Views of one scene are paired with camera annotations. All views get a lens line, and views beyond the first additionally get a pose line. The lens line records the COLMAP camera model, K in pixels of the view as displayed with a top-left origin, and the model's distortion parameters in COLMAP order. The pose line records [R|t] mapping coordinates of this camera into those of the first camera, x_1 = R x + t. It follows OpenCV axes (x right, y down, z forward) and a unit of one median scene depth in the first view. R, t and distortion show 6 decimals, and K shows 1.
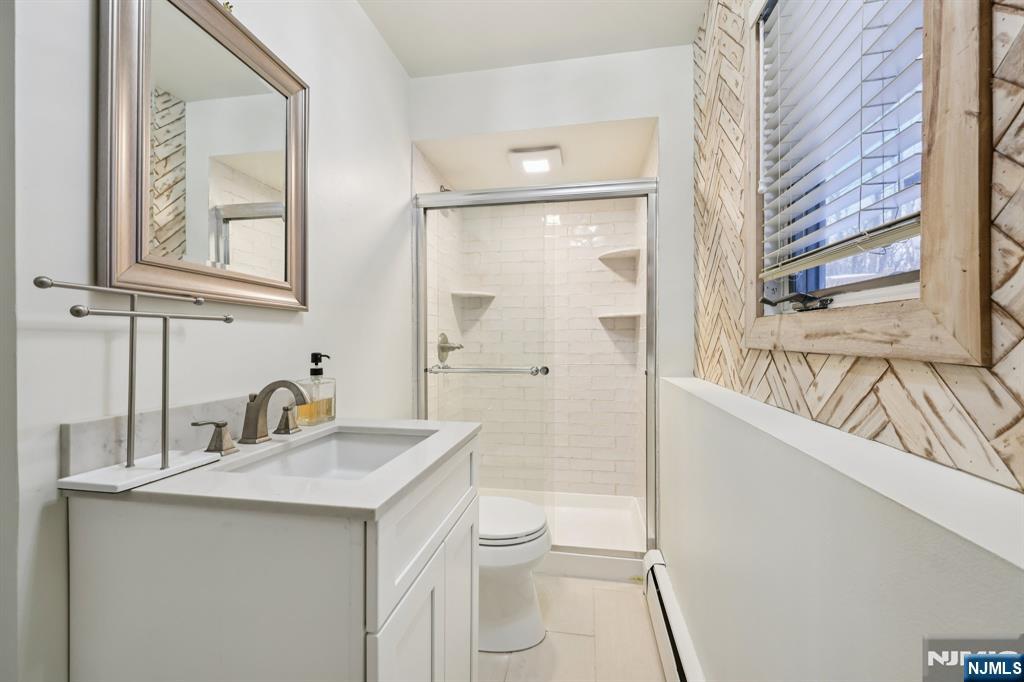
lens RADIAL K [[413.9, 0, 513.3], [0, 413.9, 340.4], [0, 0, 1]] dist [0.004326, 0.000353]
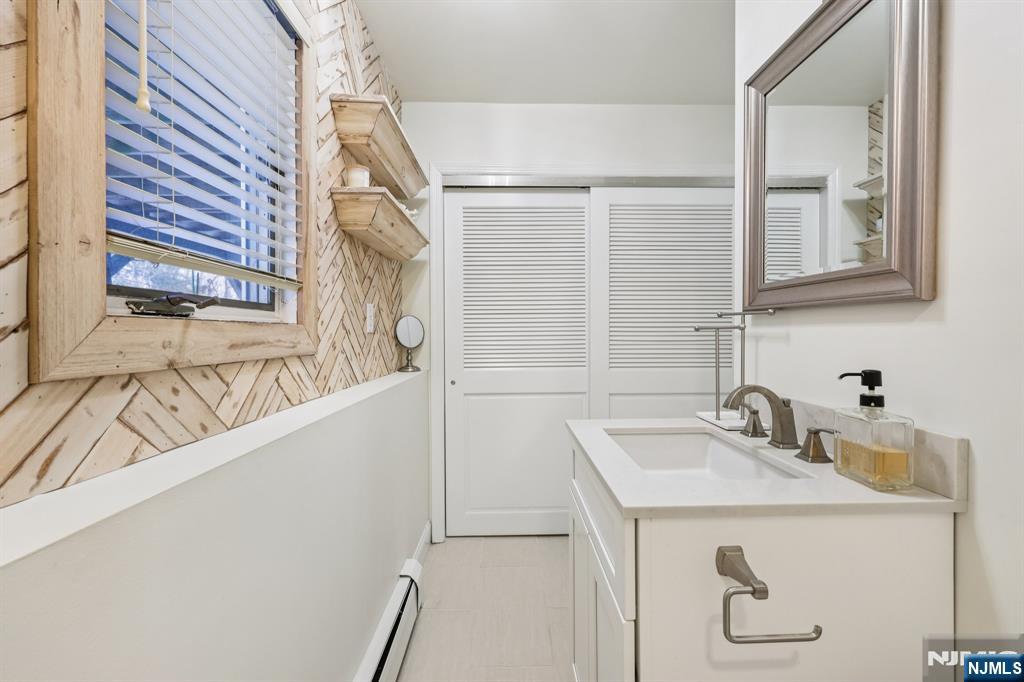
lens RADIAL K [[413.9, 0, 517.0], [0, 413.9, 334.0], [0, 0, 1]] dist [0.004326, 0.000353]
pose [[-0.981172, 0.004914, -0.193071, 0.242399], [0.003440, 0.999962, 0.007969, -0.047049], [0.193103, 0.007155, -0.981152, 2.204181]]
